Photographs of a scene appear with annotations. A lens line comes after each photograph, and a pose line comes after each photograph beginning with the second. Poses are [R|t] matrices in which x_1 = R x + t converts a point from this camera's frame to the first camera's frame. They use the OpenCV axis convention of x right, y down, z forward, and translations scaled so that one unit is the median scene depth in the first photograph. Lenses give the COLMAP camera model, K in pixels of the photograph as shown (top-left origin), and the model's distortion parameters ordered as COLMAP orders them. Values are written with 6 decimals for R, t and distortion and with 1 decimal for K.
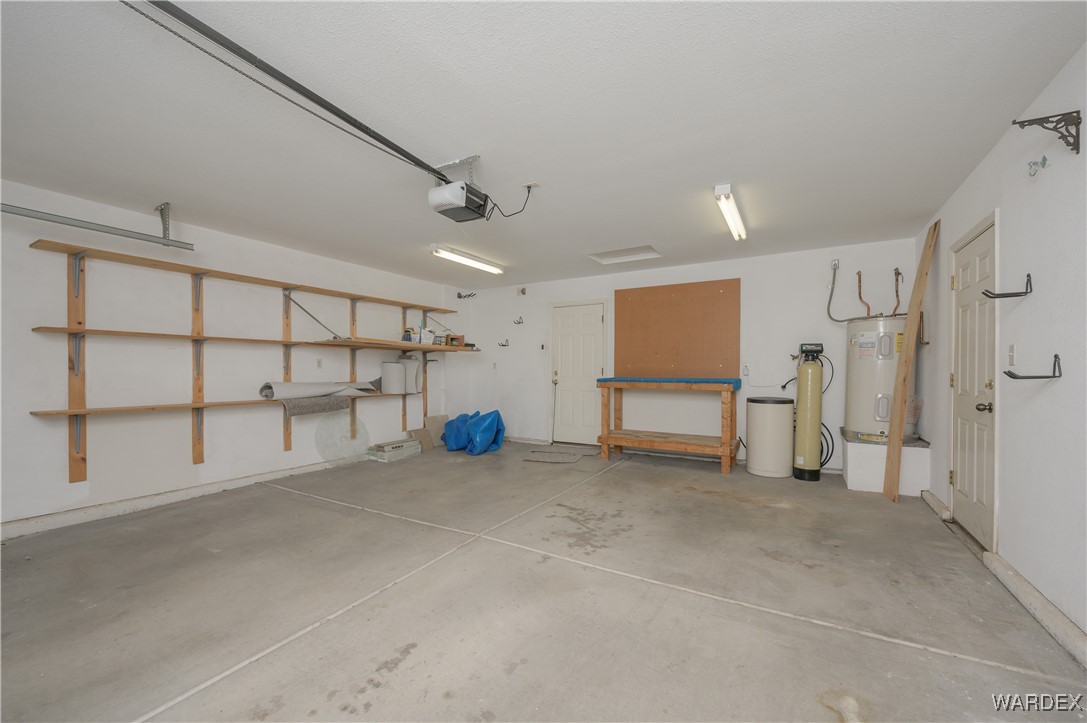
lens RADIAL K [[426.6, 0, 552.7], [0, 426.6, 376.7], [0, 0, 1]] dist [-0.001236, -0.000213]
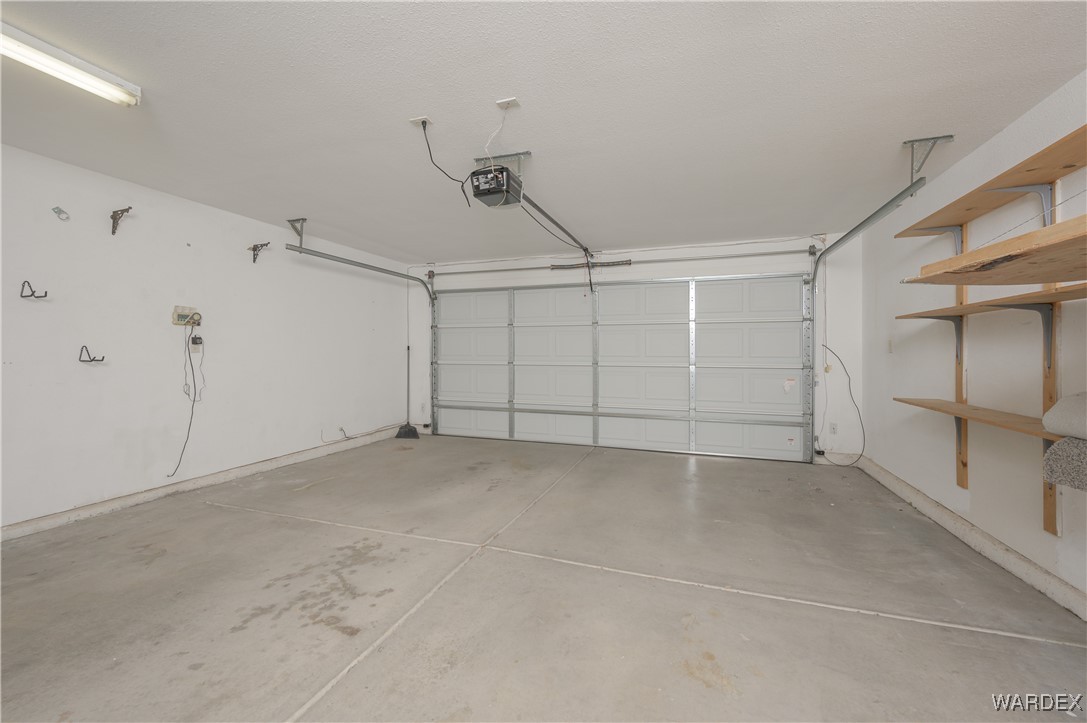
lens RADIAL K [[441.9, 0, 540.7], [0, 441.9, 351.3], [0, 0, 1]] dist [-0.000266, 0.000044]
pose [[-0.986565, -0.003678, -0.163327, -0.125448], [-0.005425, 0.999933, 0.010249, -0.032411], [0.163278, 0.010997, -0.986519, 1.707141]]
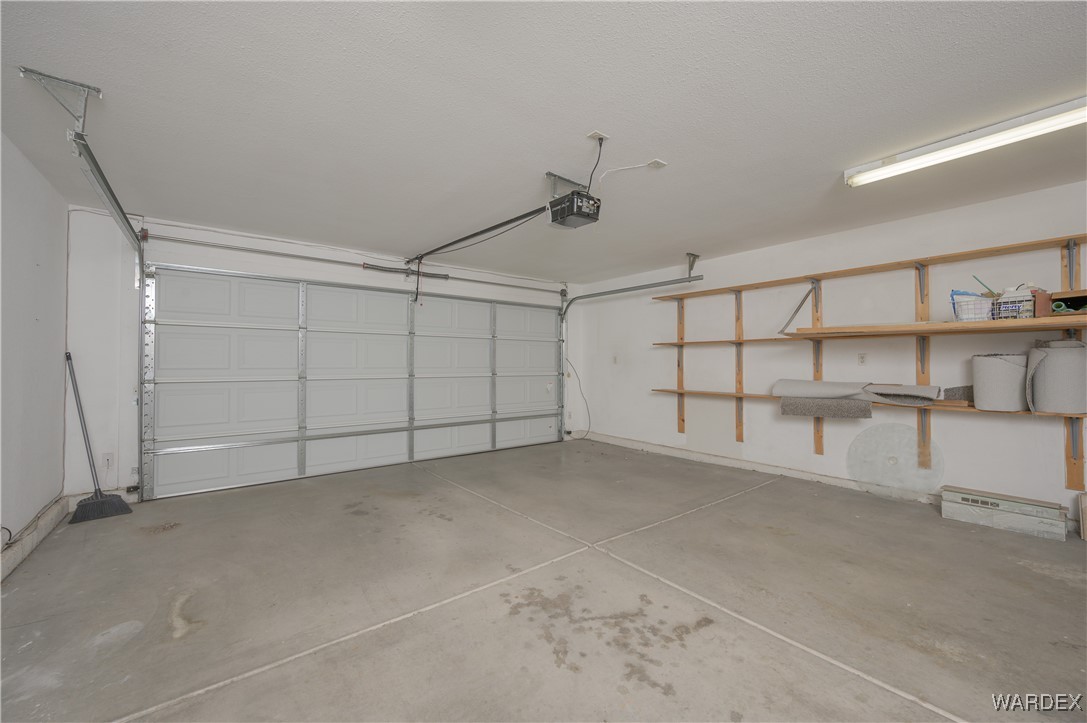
lens RADIAL K [[435.2, 0, 542.0], [0, 435.2, 358.2], [0, 0, 1]] dist [-0.000821, 0.000226]
pose [[-0.384804, -0.013171, -0.922904, 0.676450], [-0.013723, 0.999869, -0.008548, -0.026013], [0.922896, 0.009375, -0.384934, 1.130202]]
